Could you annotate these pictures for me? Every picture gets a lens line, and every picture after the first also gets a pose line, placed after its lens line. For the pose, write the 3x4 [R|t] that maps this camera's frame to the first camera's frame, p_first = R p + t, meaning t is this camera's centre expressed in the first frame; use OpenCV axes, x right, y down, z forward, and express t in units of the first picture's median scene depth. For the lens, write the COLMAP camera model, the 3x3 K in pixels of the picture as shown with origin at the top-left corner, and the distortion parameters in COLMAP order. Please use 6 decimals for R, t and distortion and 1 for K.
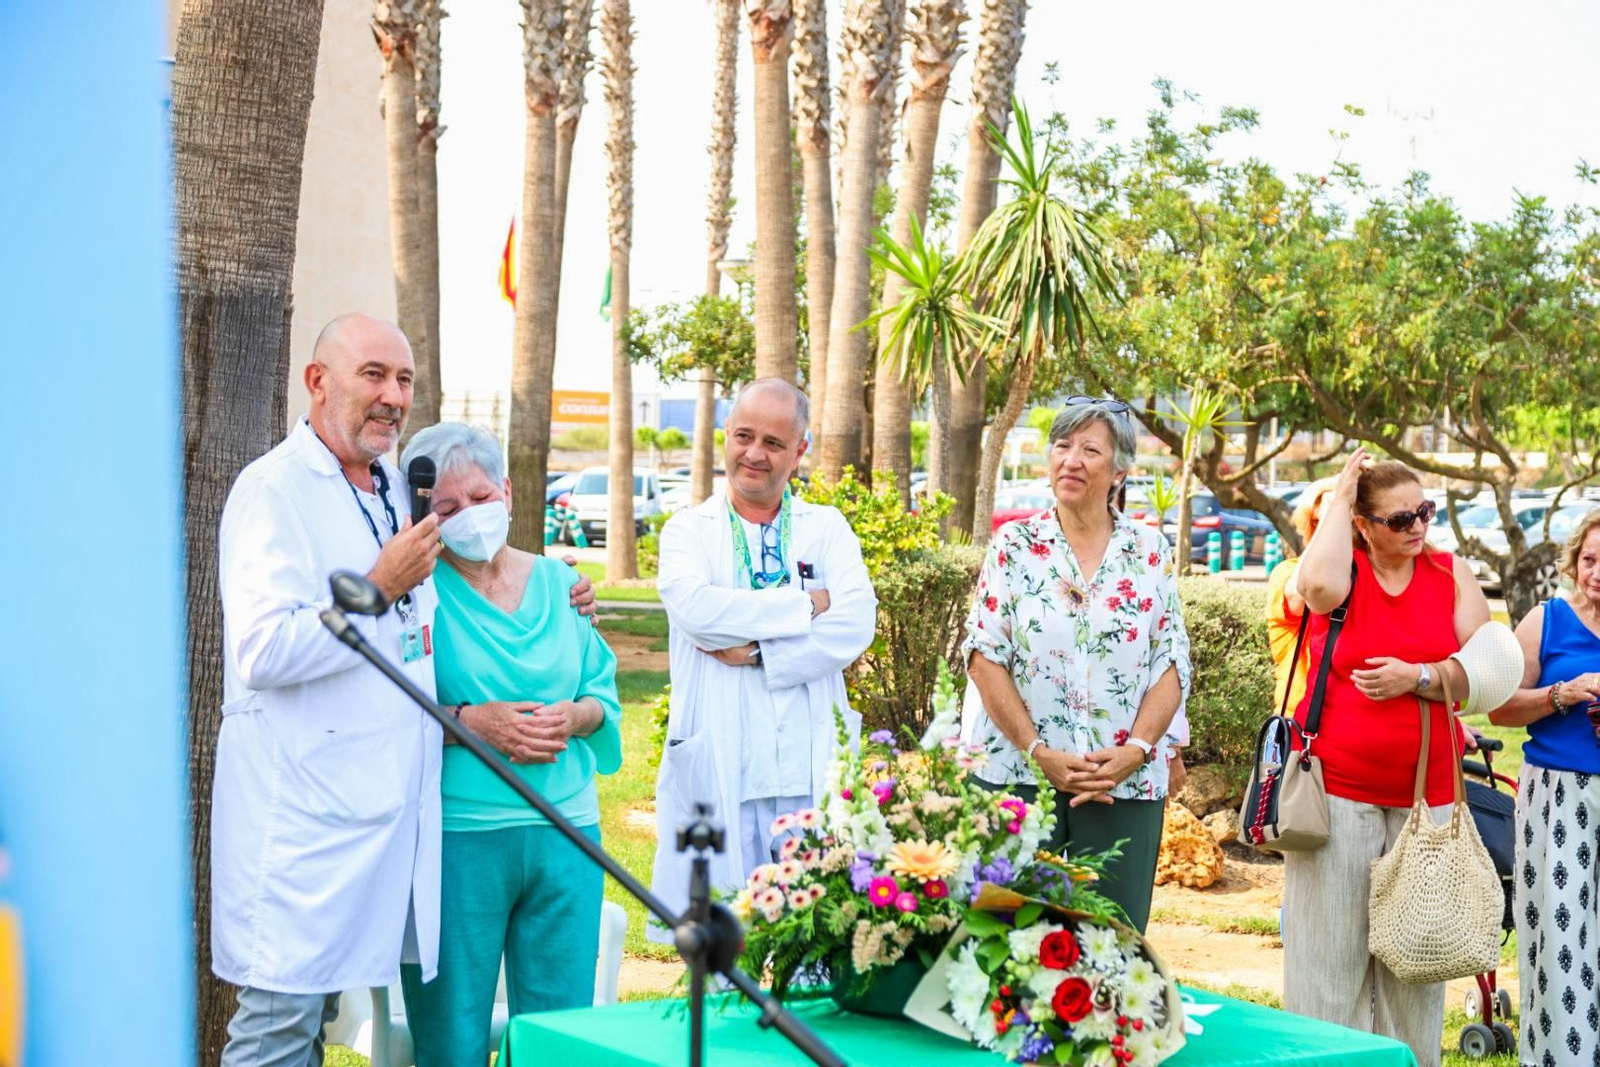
lens RADIAL K [[3345.4, 0, 808.9], [0, 3345.4, 562.2], [0, 0, 1]] dist [0.305593, 0.000000]
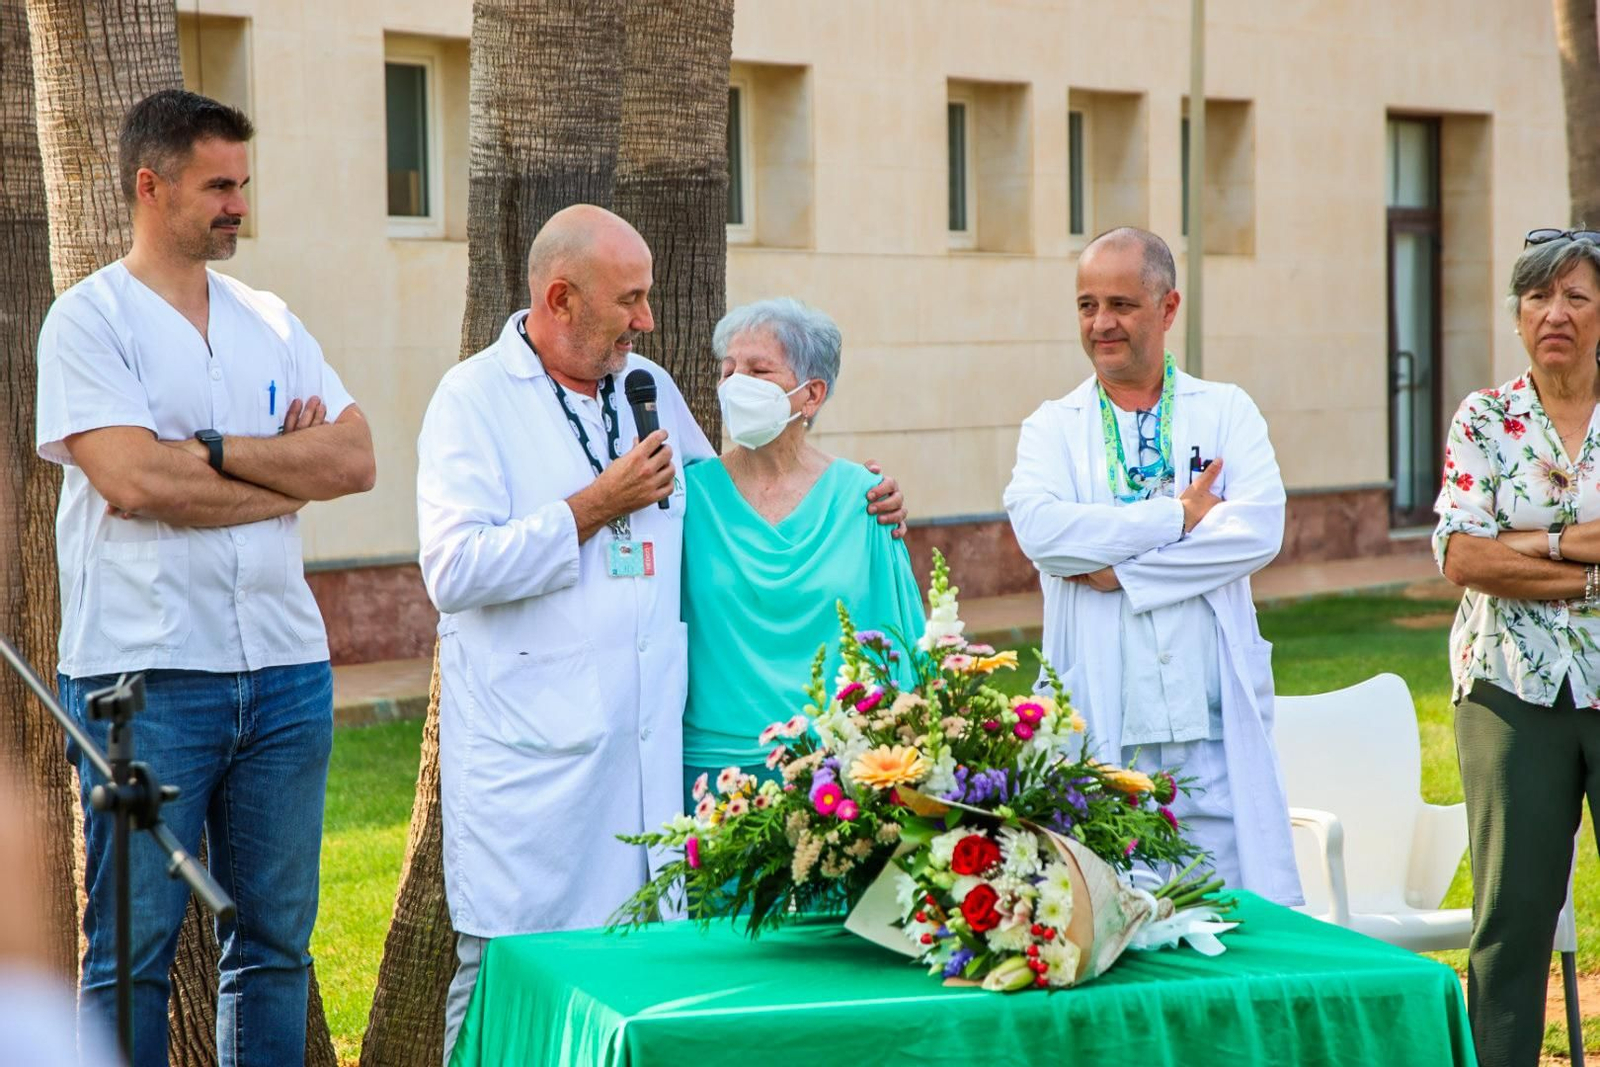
lens RADIAL K [[5208.5, 0, 807.0], [0, 5208.5, 542.0], [0, 0, 1]] dist [0.520152, 0.000000]
pose [[0.936149, -0.031844, -0.350159, 0.503150], [0.034791, 0.999392, 0.002129, 0.021980], [0.349878, -0.014175, 0.936688, -0.346522]]
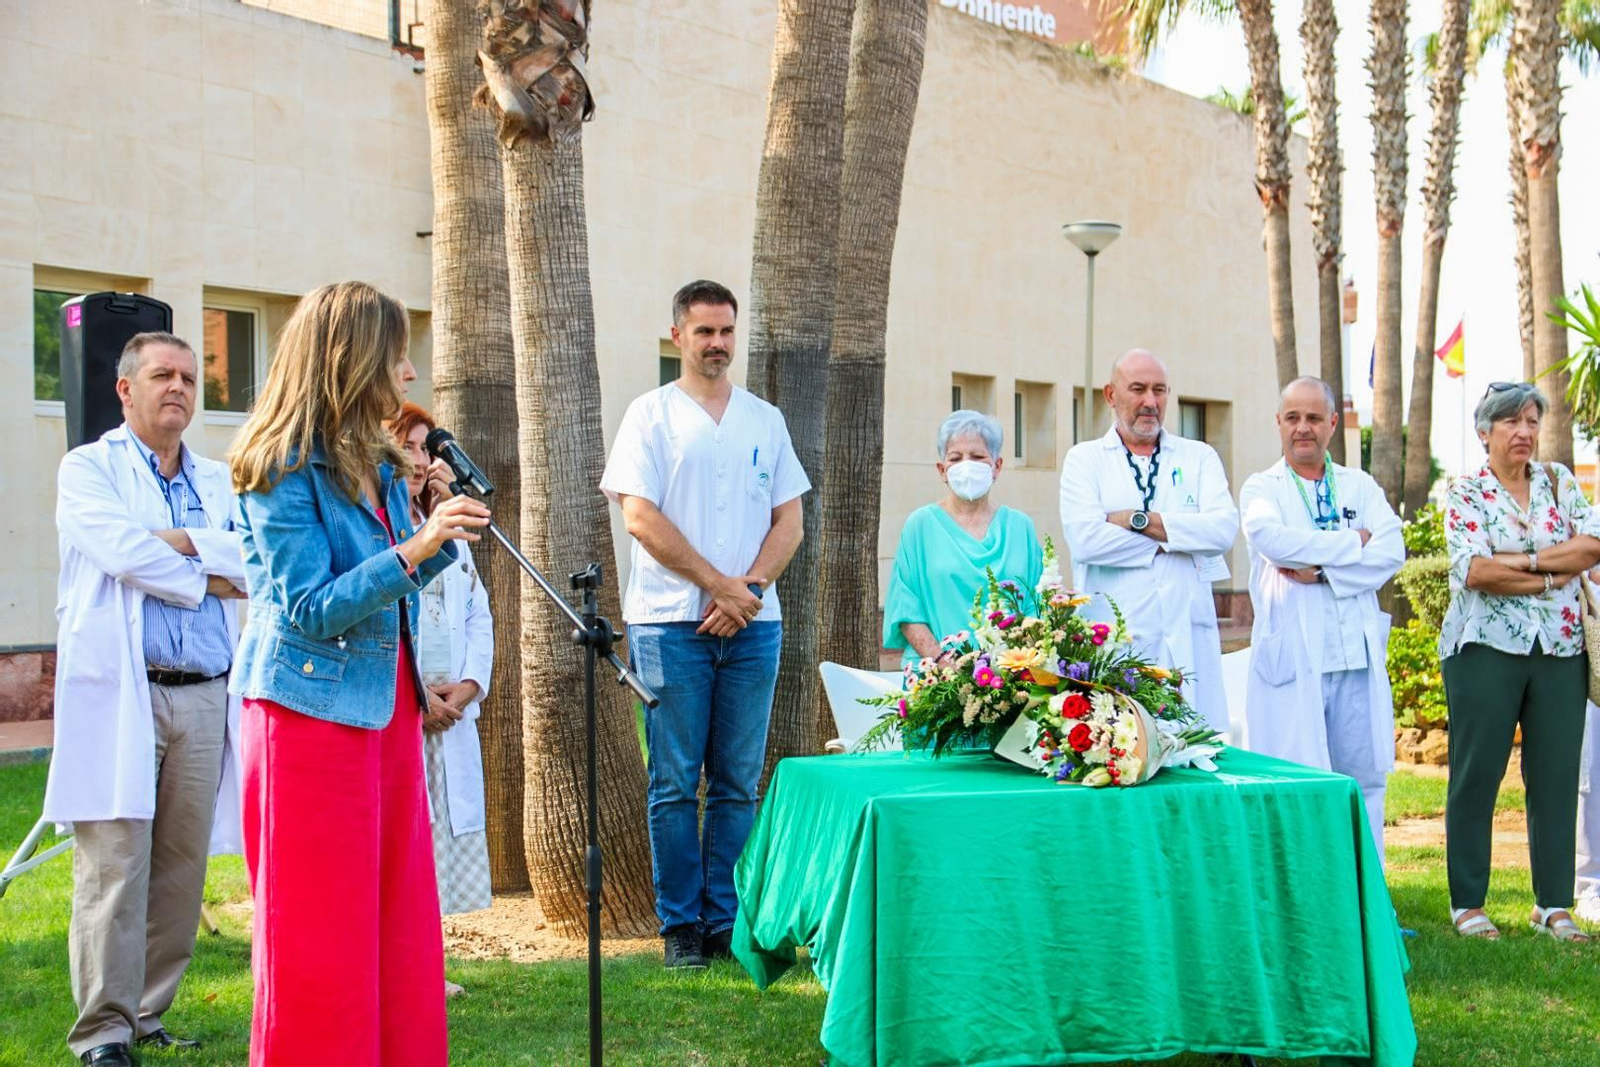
lens RADIAL K [[2671.7, 0, 809.6], [0, 2671.7, 547.1], [0, 0, 1]] dist [0.193639, 0.000000]
pose [[0.931547, -0.034854, -0.361946, 0.385907], [0.024039, 0.999121, -0.034340, 0.074732], [0.362825, 0.023288, 0.931566, -0.201037]]
